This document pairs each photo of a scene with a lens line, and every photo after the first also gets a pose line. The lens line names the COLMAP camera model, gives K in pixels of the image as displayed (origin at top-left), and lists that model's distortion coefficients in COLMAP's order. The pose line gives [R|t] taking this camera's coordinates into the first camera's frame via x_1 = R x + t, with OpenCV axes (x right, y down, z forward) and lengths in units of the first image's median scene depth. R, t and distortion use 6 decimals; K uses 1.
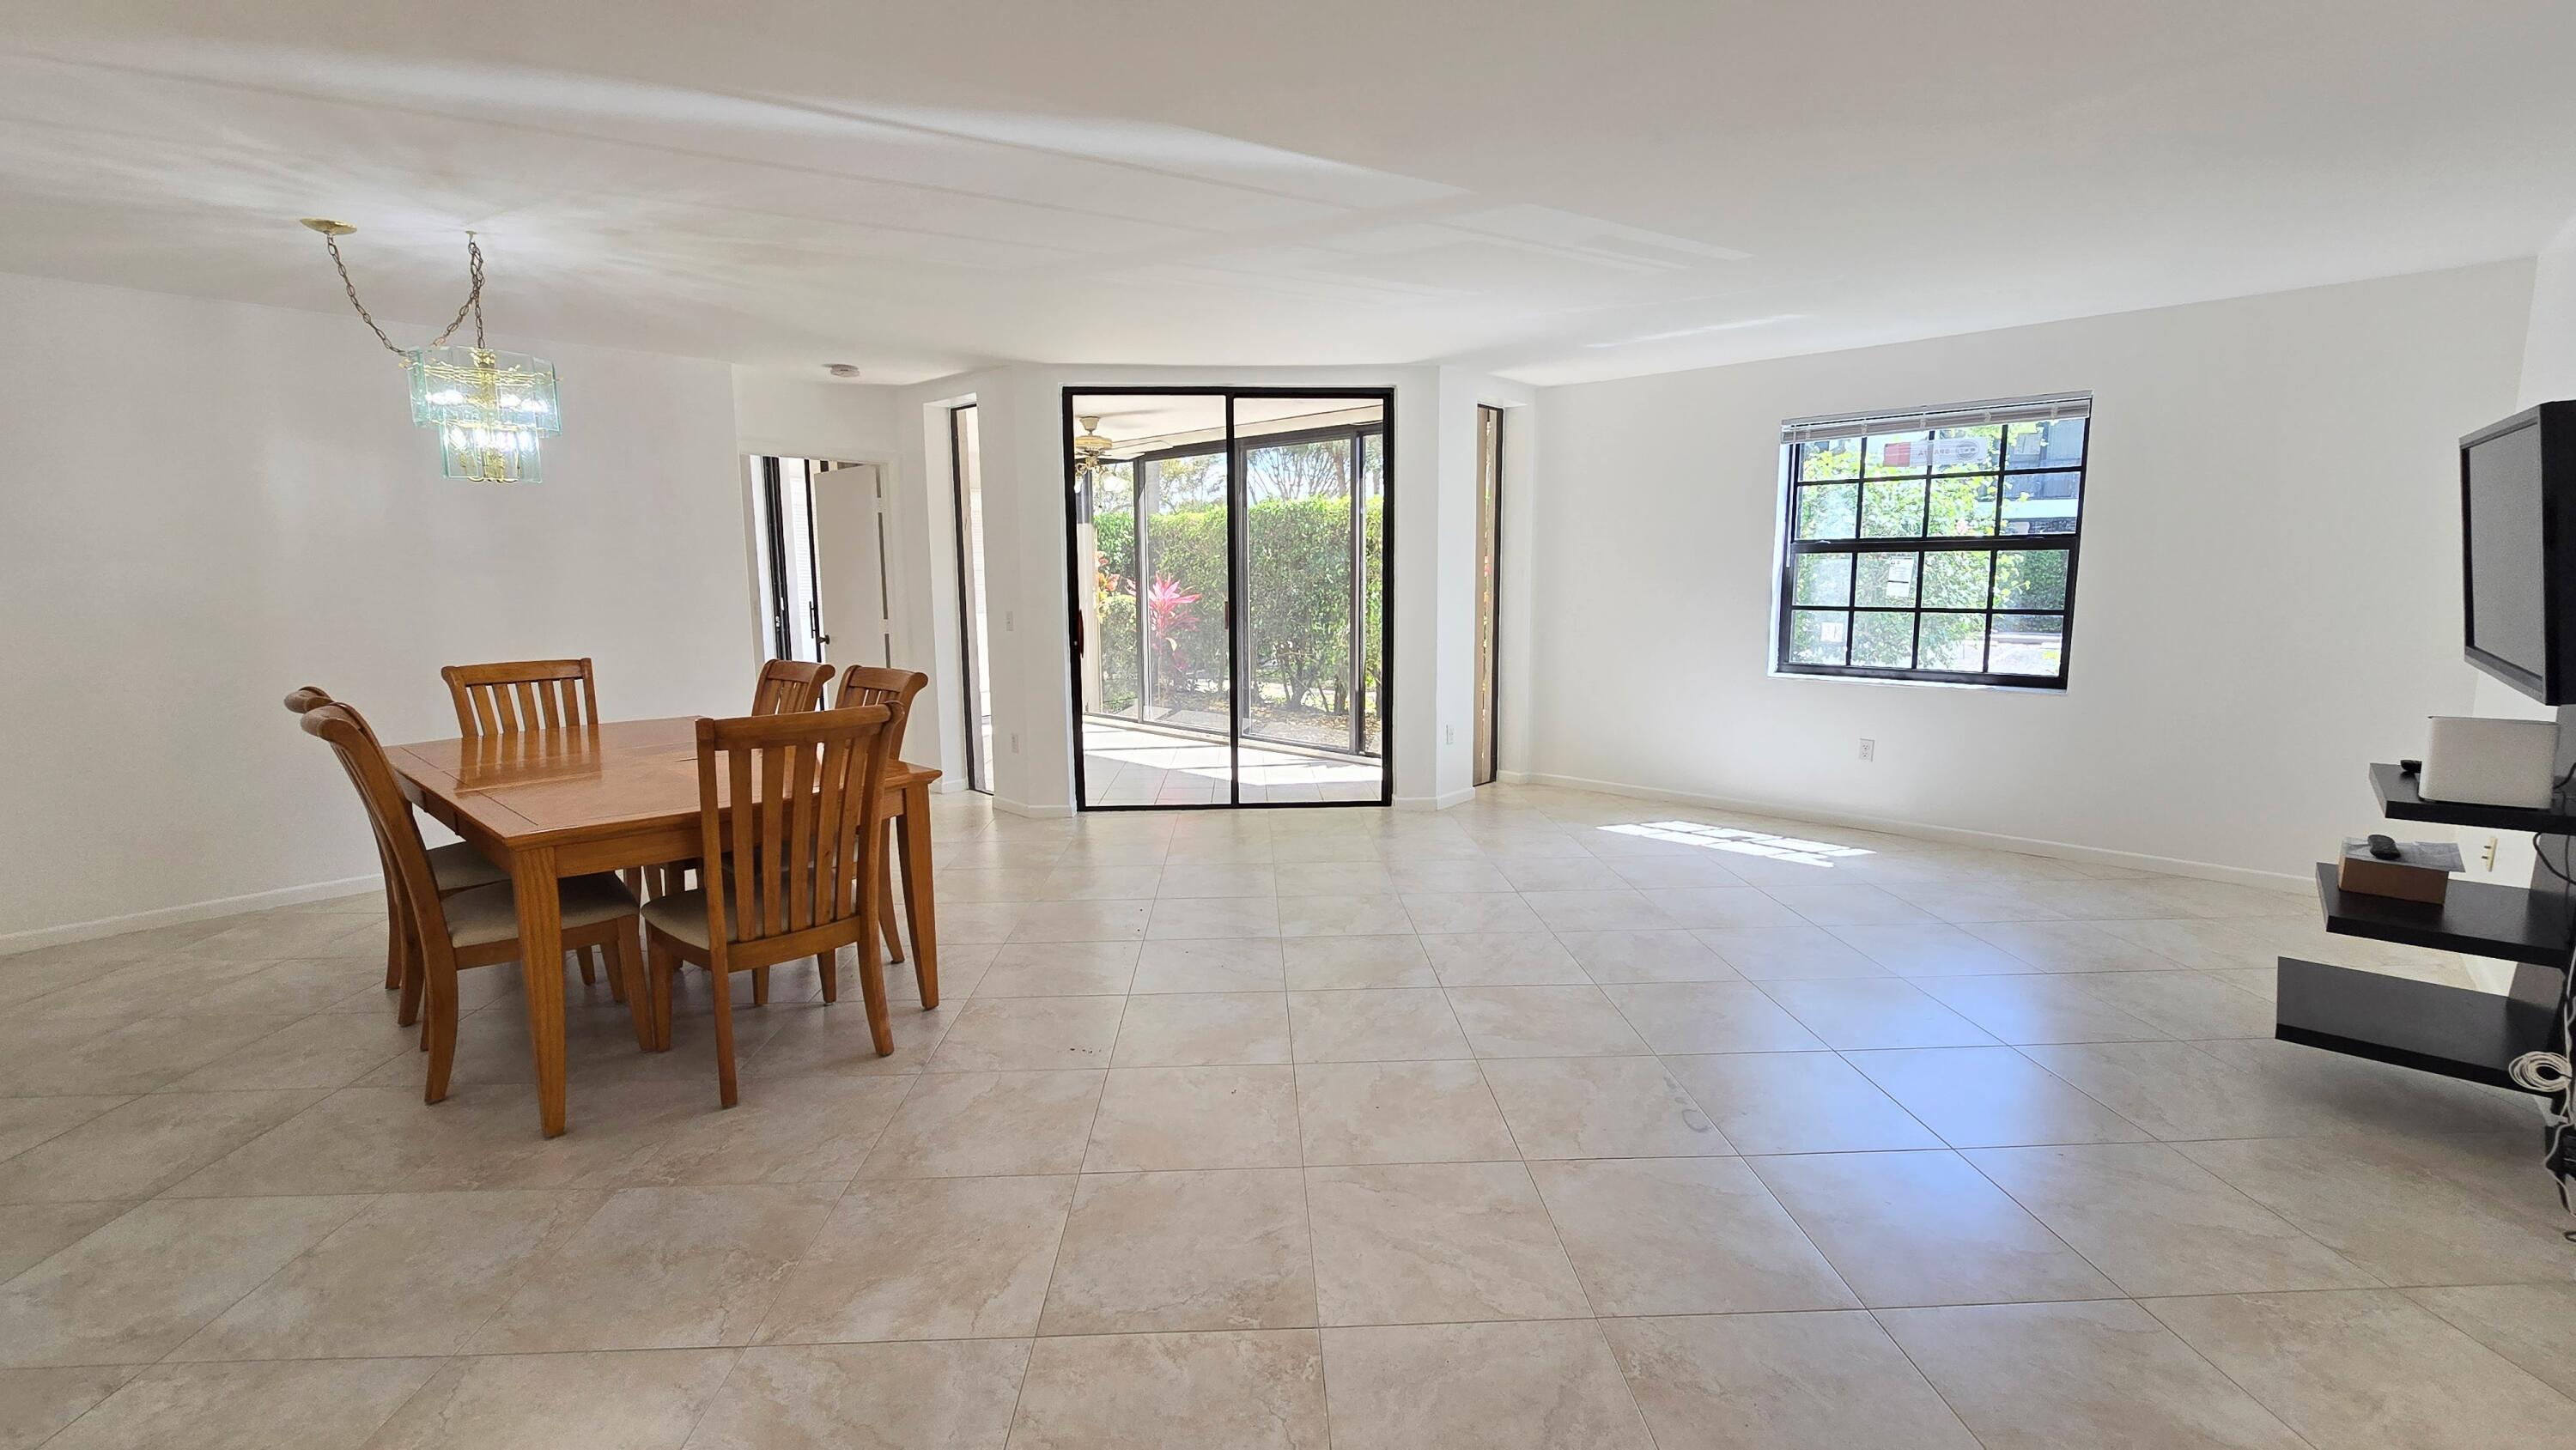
lens RADIAL K [[1057.2, 0, 1290.9], [0, 1057.2, 709.8], [0, 0, 1]] dist [-0.003721, -0.000176]
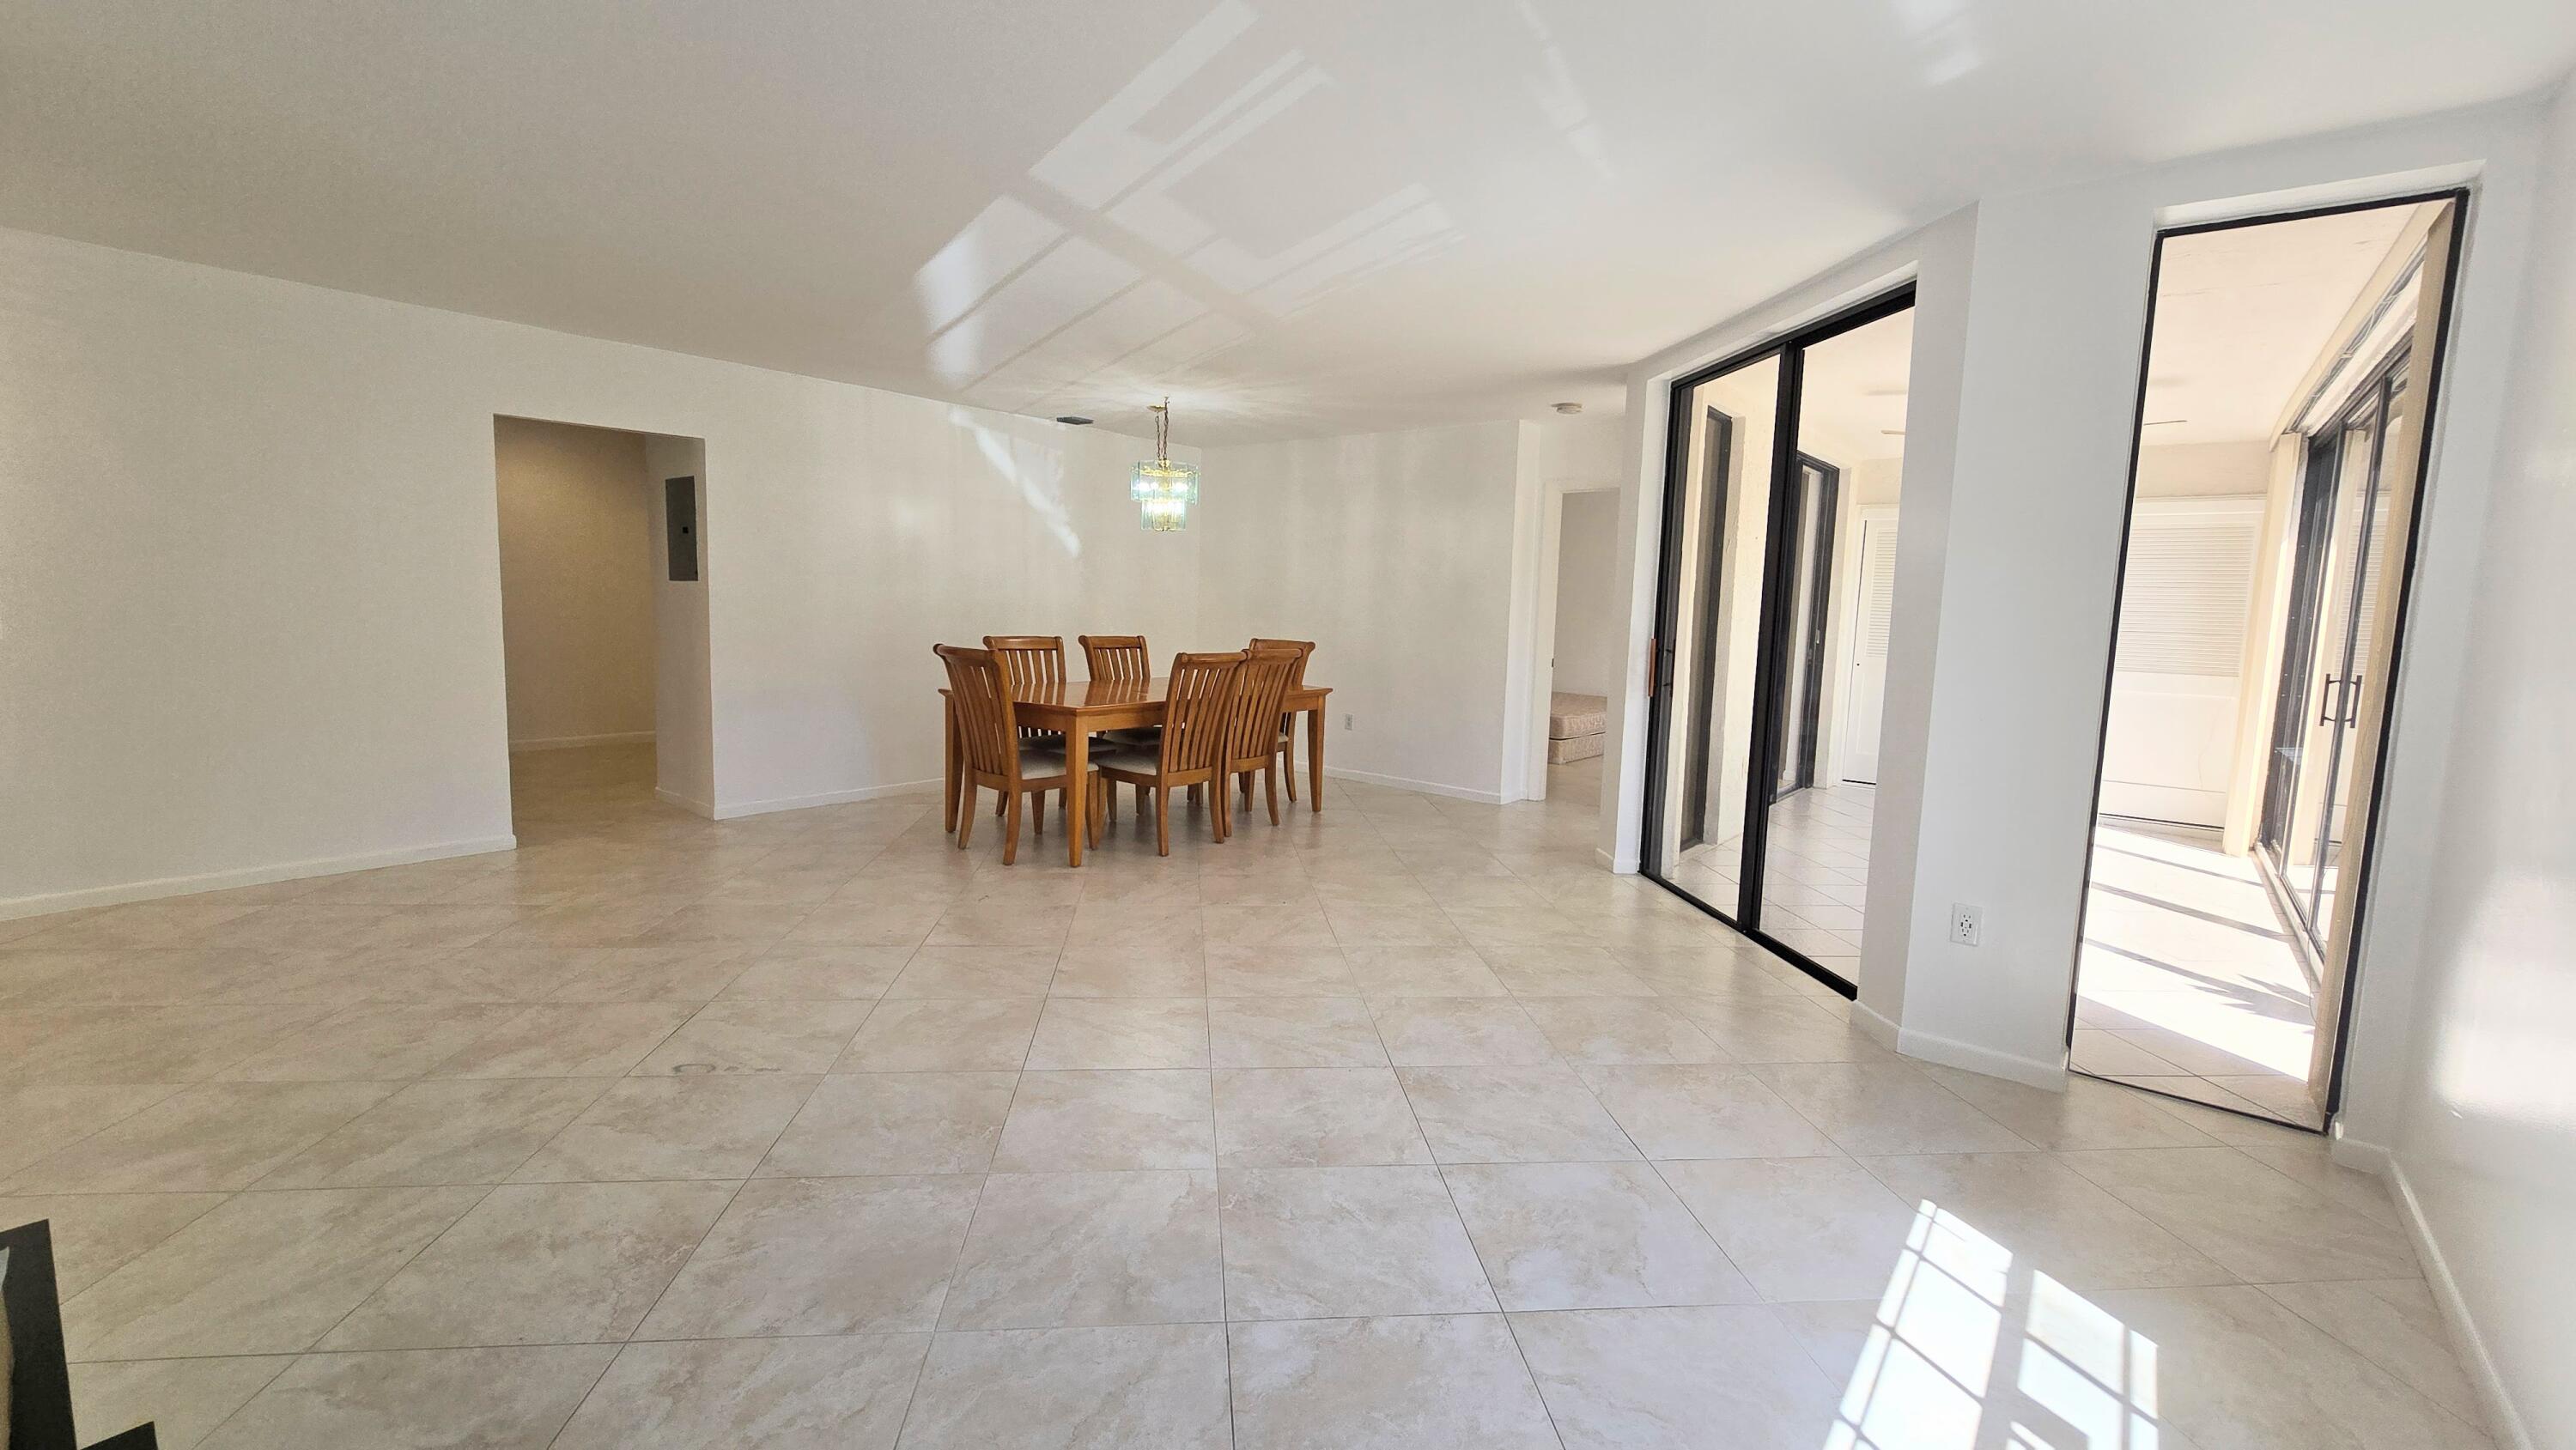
lens RADIAL K [[1057.2, 0, 1285.4], [0, 1057.2, 709.3], [0, 0, 1]] dist [-0.003721, -0.000176]
pose [[0.055493, 0.117461, -0.991526, 0.951070], [-0.163963, 0.980647, 0.106996, -0.121600], [0.984904, 0.156636, 0.073678, 0.961977]]
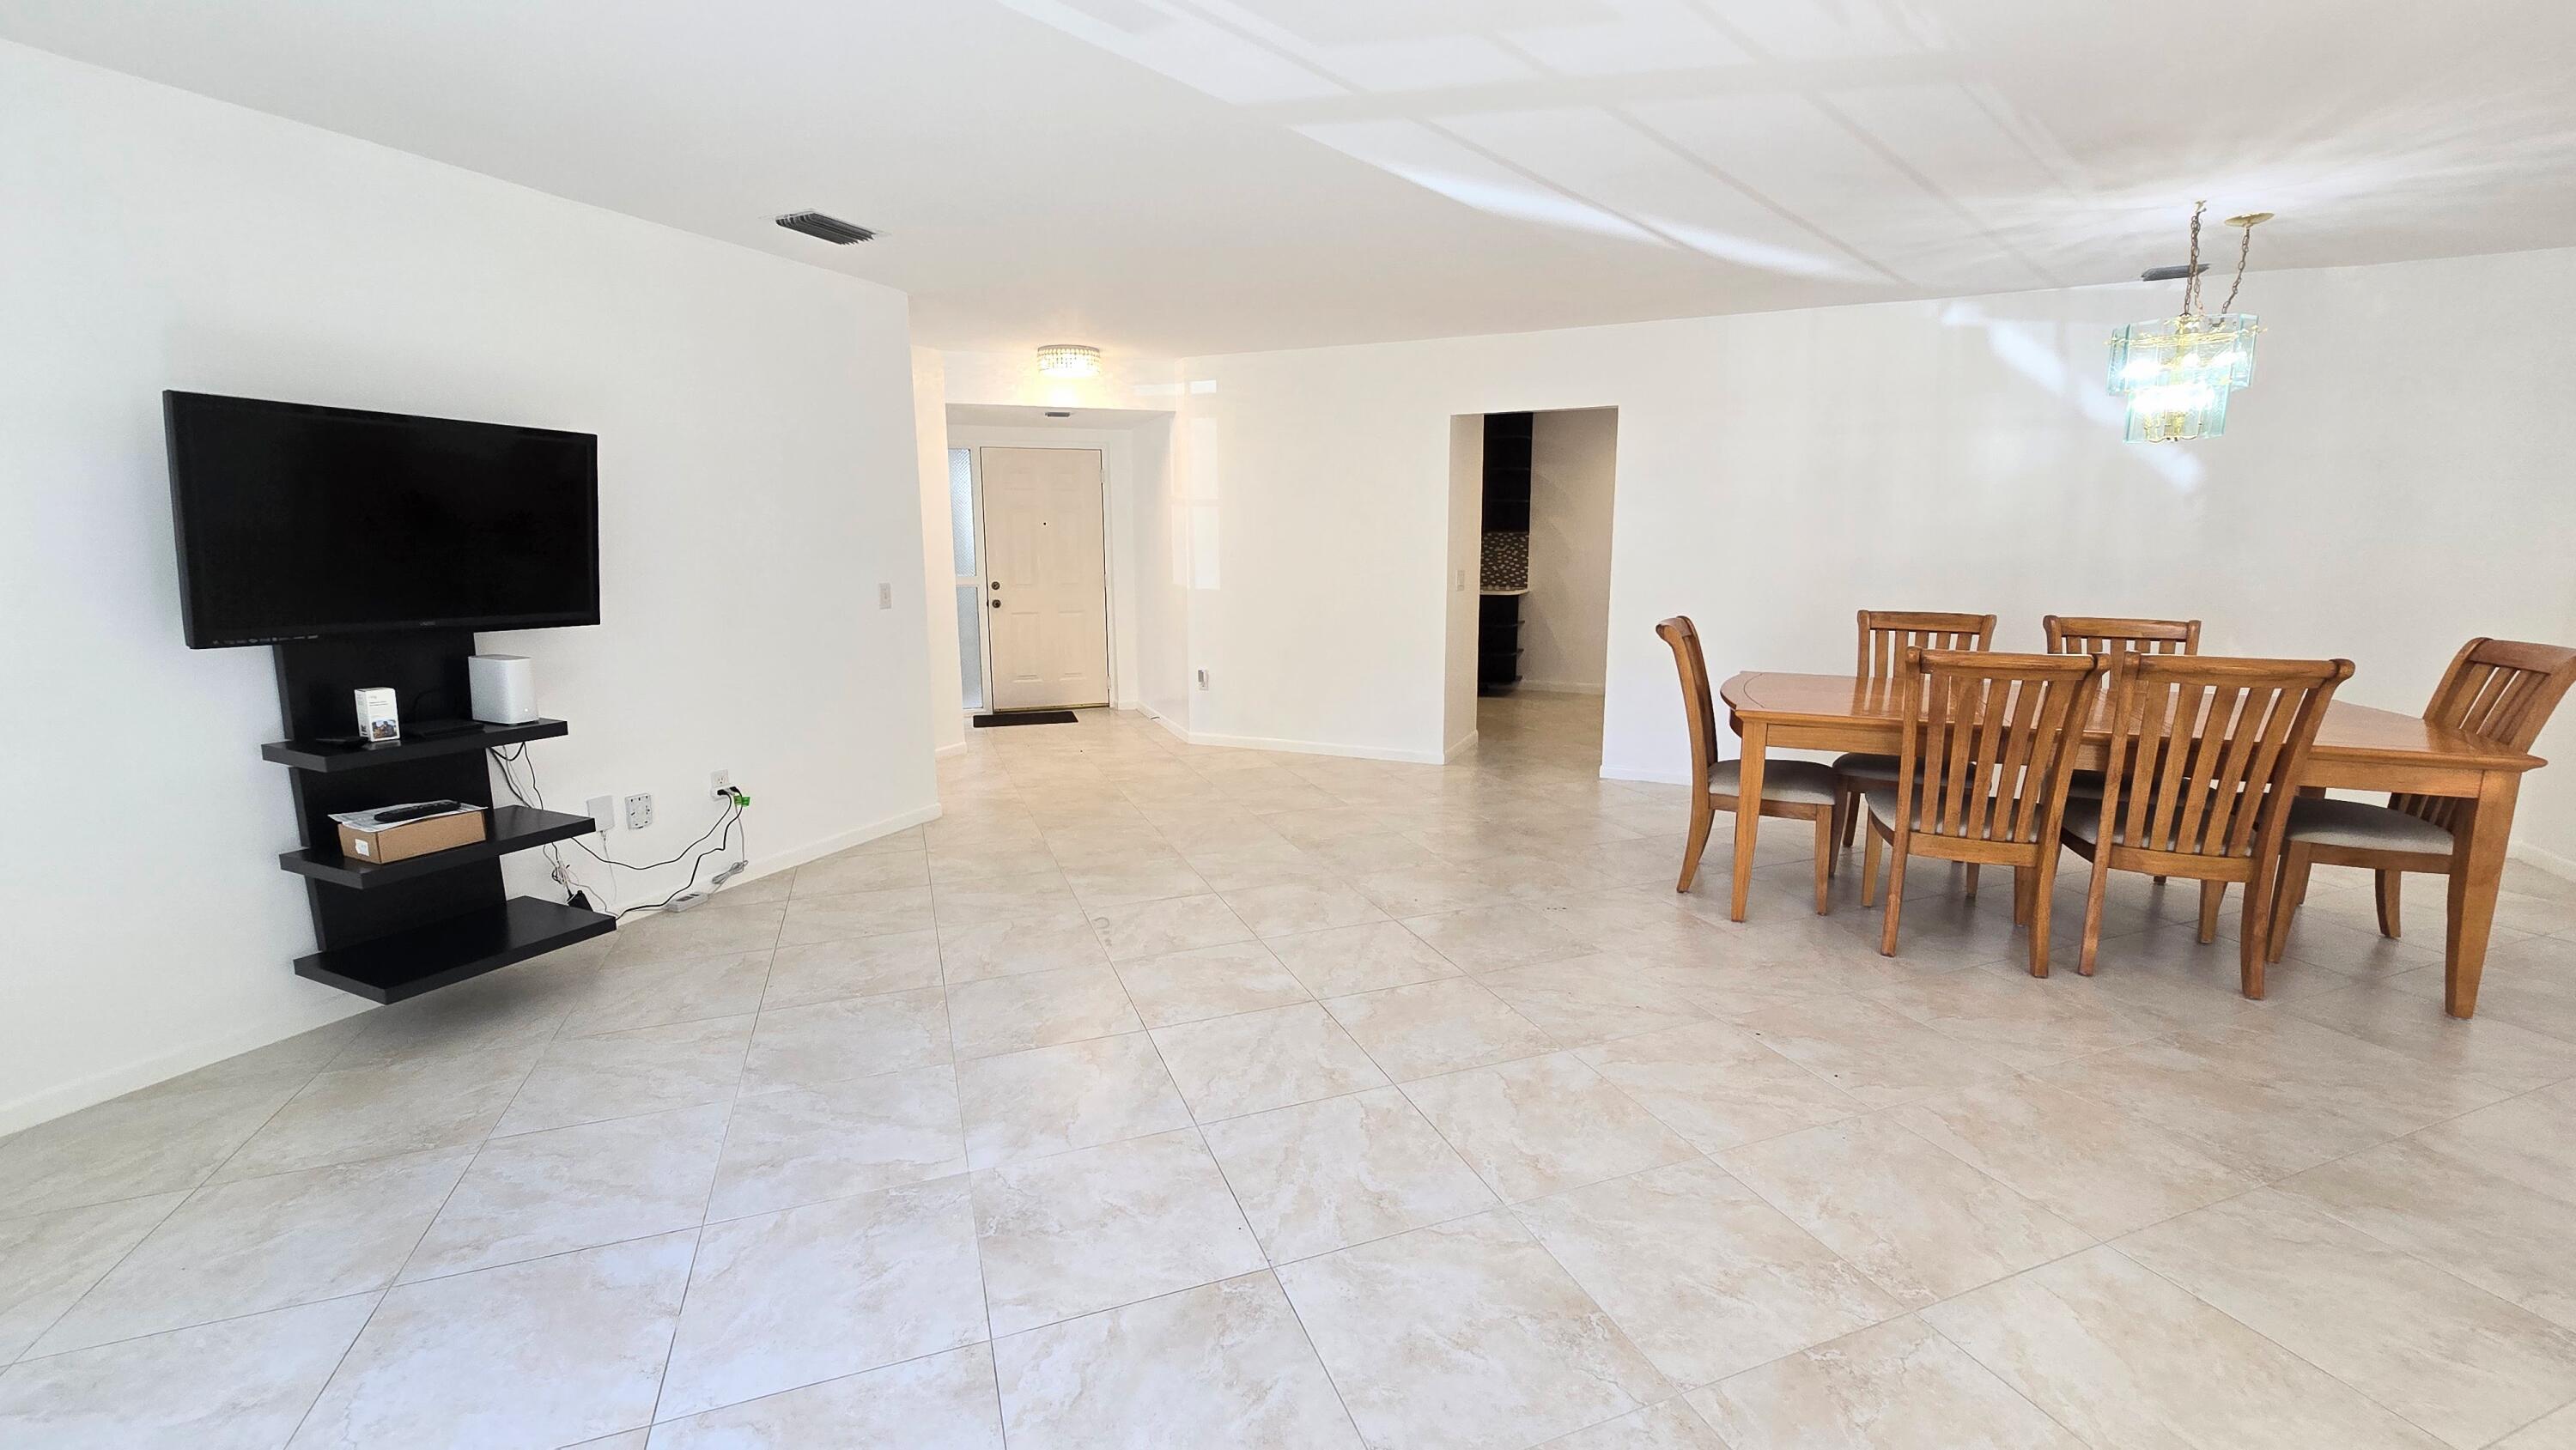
lens RADIAL K [[1057.2, 0, 1283.4], [0, 1057.2, 709.7], [0, 0, 1]] dist [-0.003721, -0.000176]
pose [[-0.950480, 0.063894, -0.304146, 0.373206], [-0.029039, 0.956099, 0.291603, -0.205856], [0.309426, 0.285995, -0.906897, 1.513271]]
